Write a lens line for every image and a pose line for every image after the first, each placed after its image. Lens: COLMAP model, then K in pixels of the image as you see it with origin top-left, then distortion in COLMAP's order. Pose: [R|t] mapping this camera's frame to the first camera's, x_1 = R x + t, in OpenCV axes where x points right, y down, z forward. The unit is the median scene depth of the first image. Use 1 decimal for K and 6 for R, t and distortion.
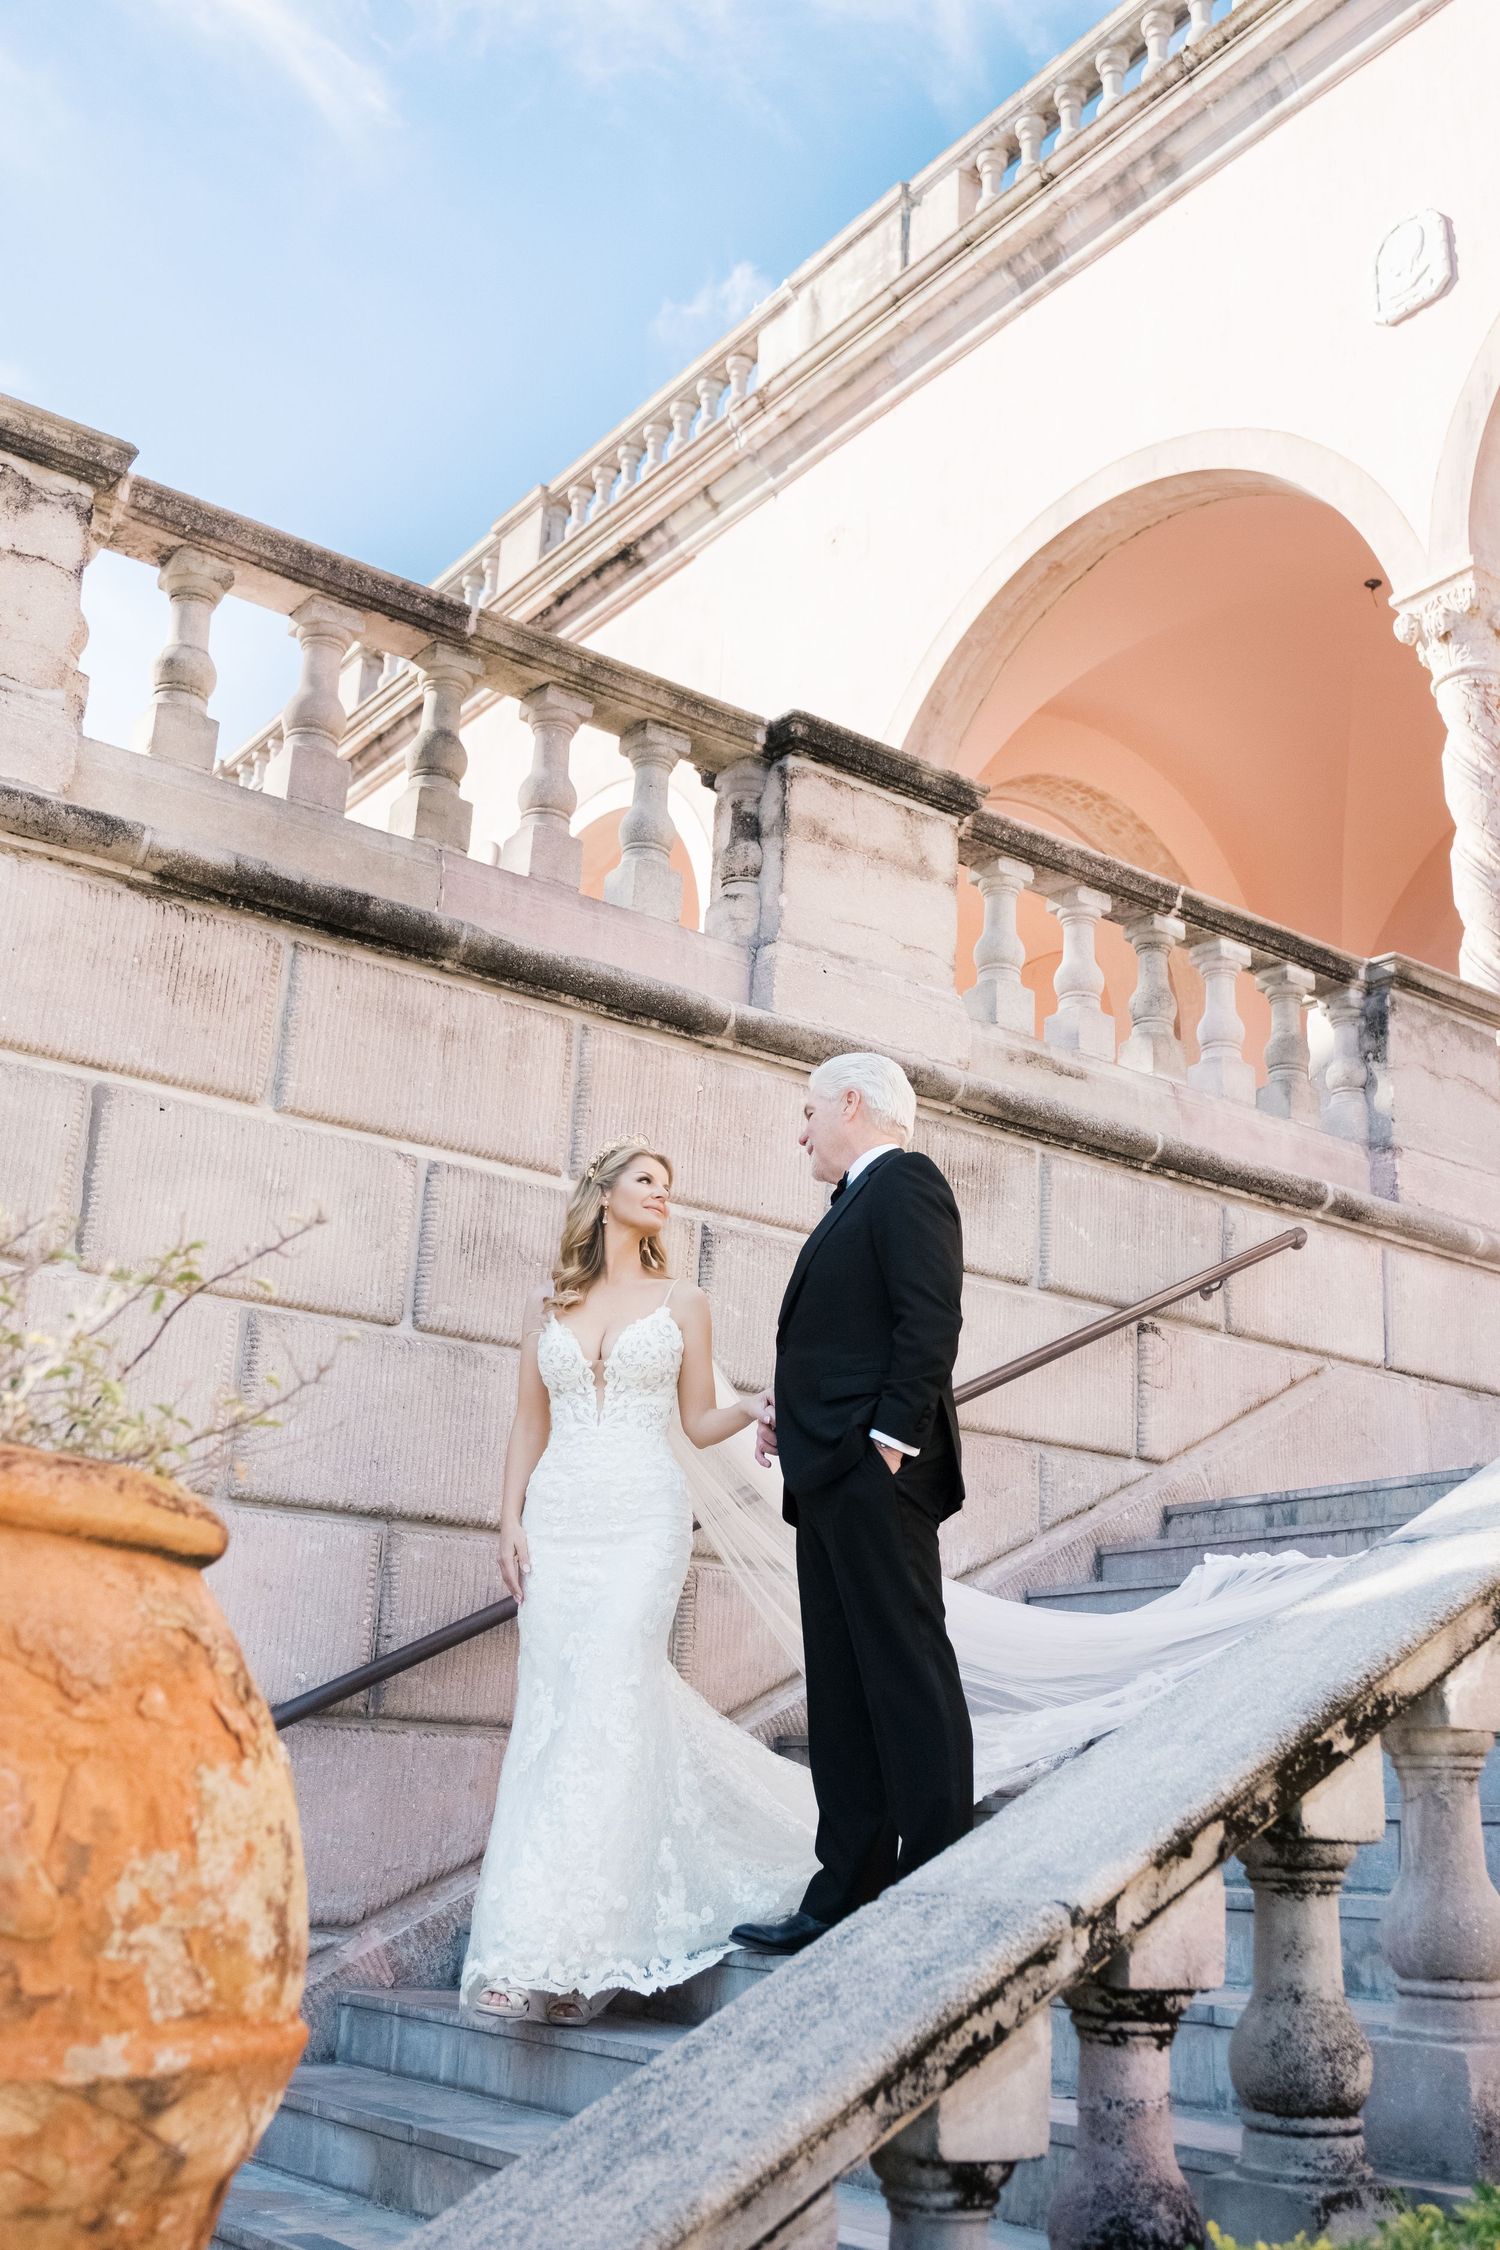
lens RADIAL K [[2228.5, 0, 782.3], [0, 2228.5, 1101.9], [0, 0, 1]] dist [-0.015511, 0.000000]
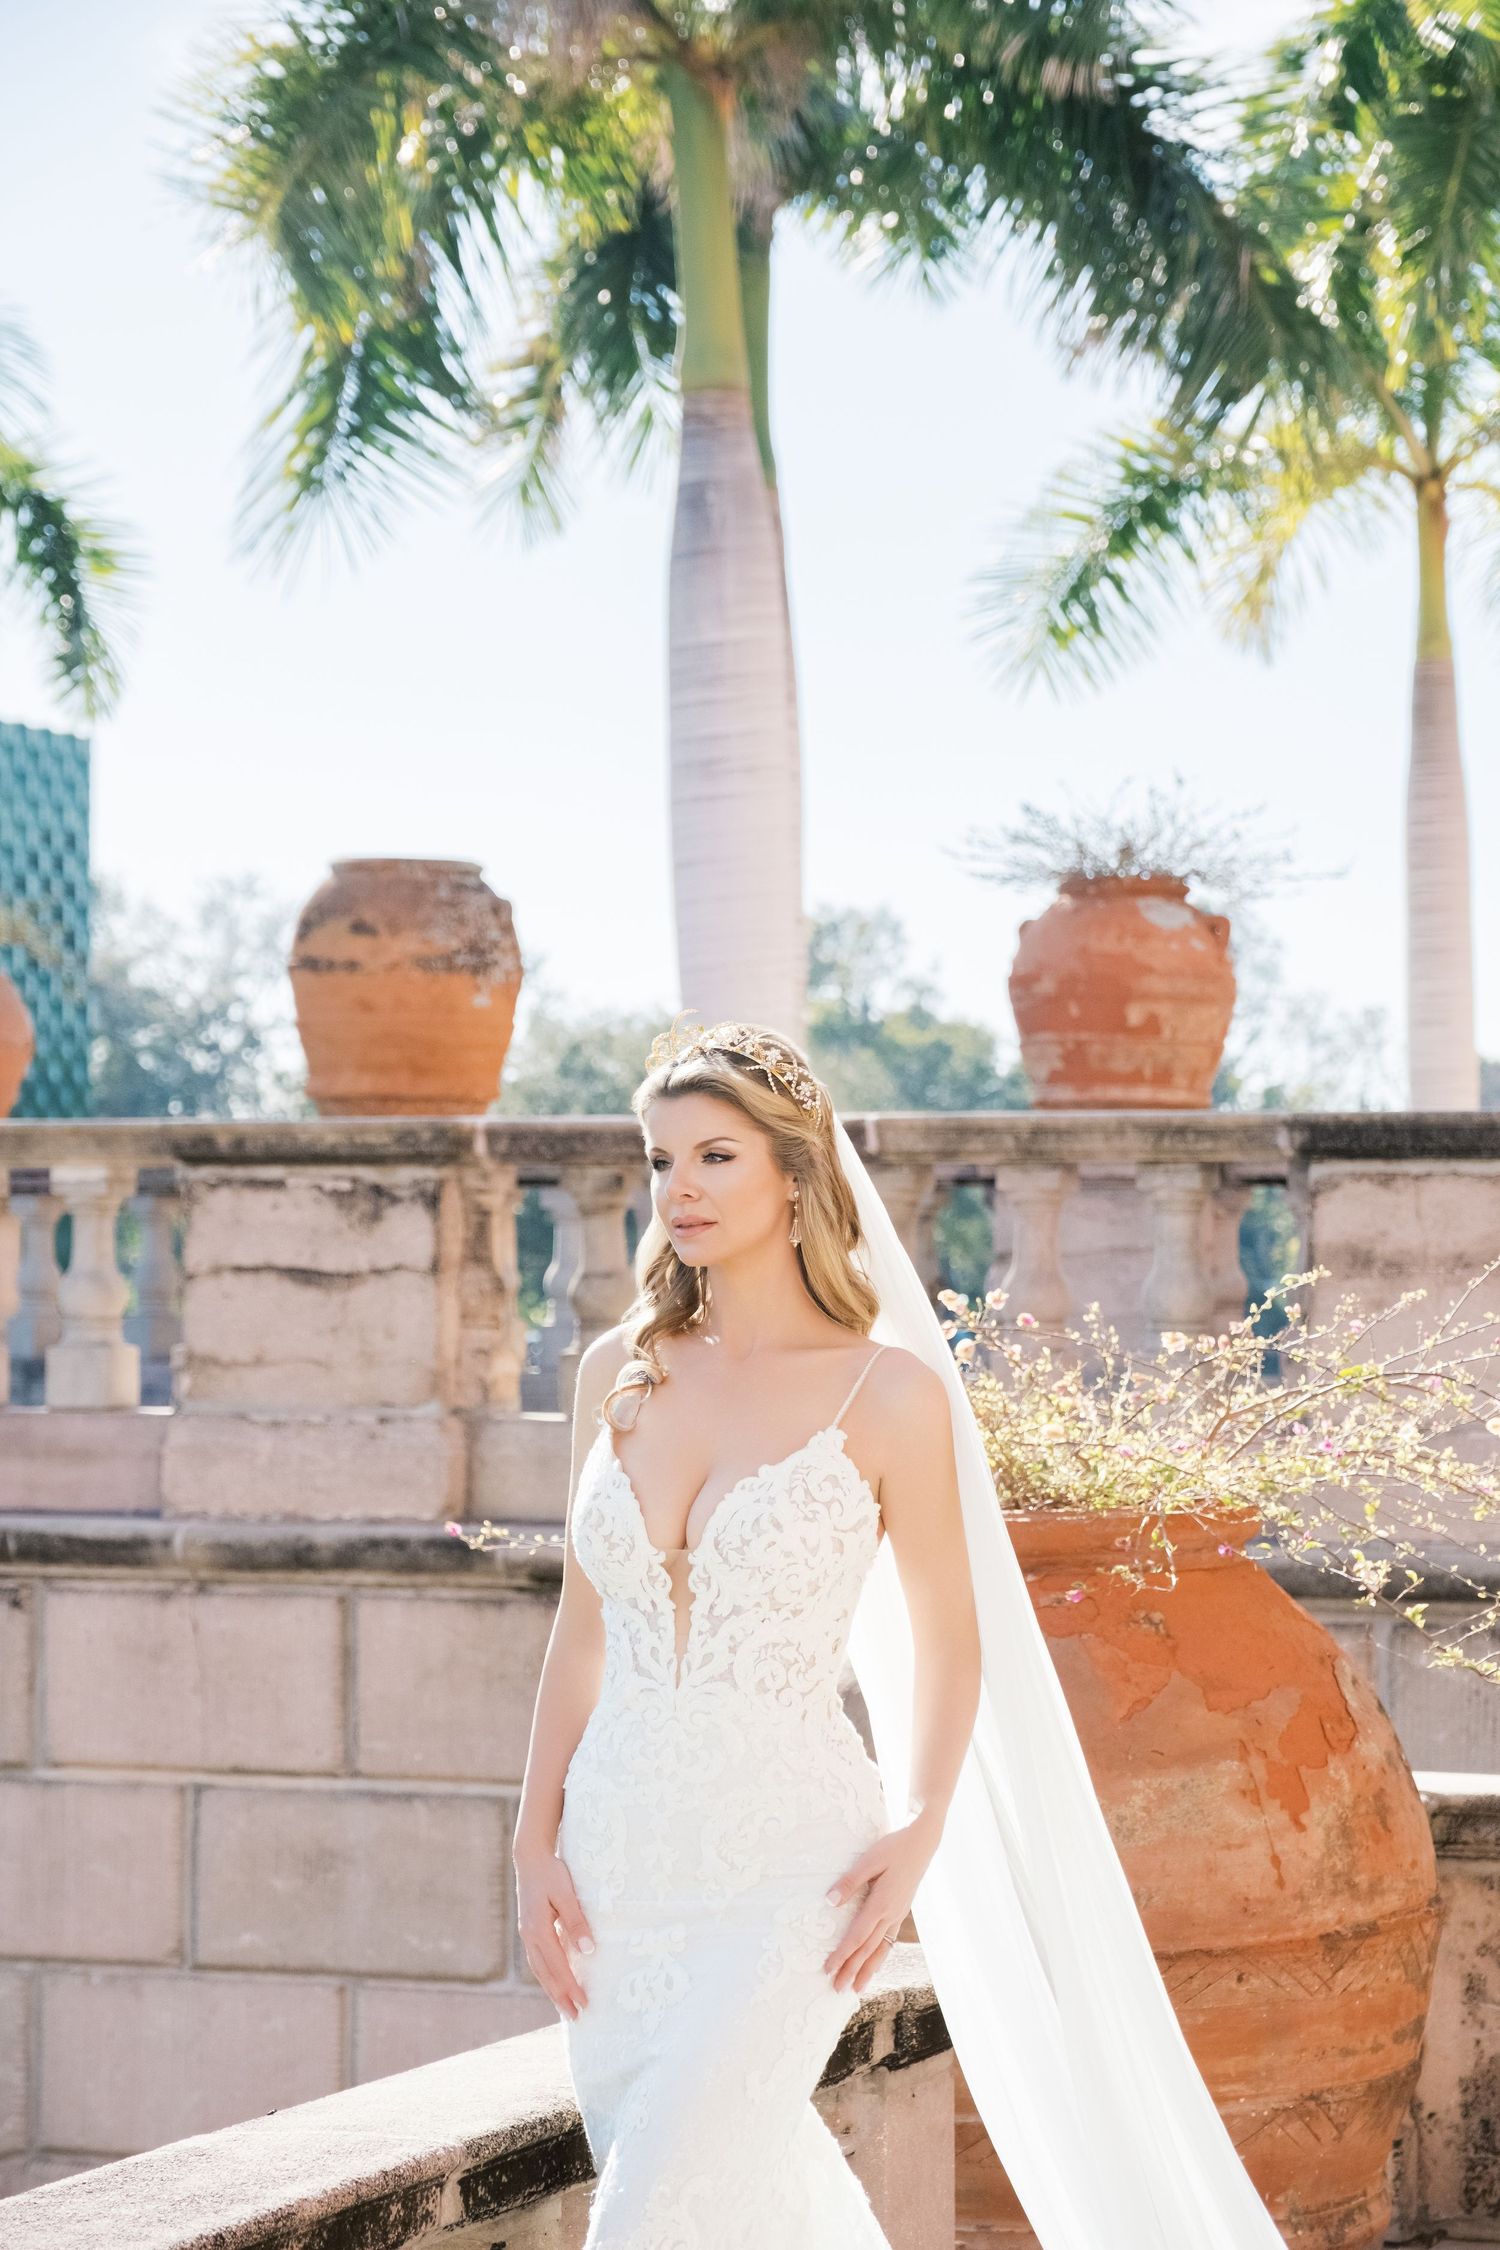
lens RADIAL K [[5393.9, 0, 841.2], [0, 5393.9, 1168.1], [0, 0, 1]] dist [0.136690, 0.000000]
pose [[0.538610, -0.047891, -0.841193, 1.491892], [0.278048, 0.952556, 0.123801, -0.435768], [0.795354, -0.300572, 0.526373, -0.089018]]
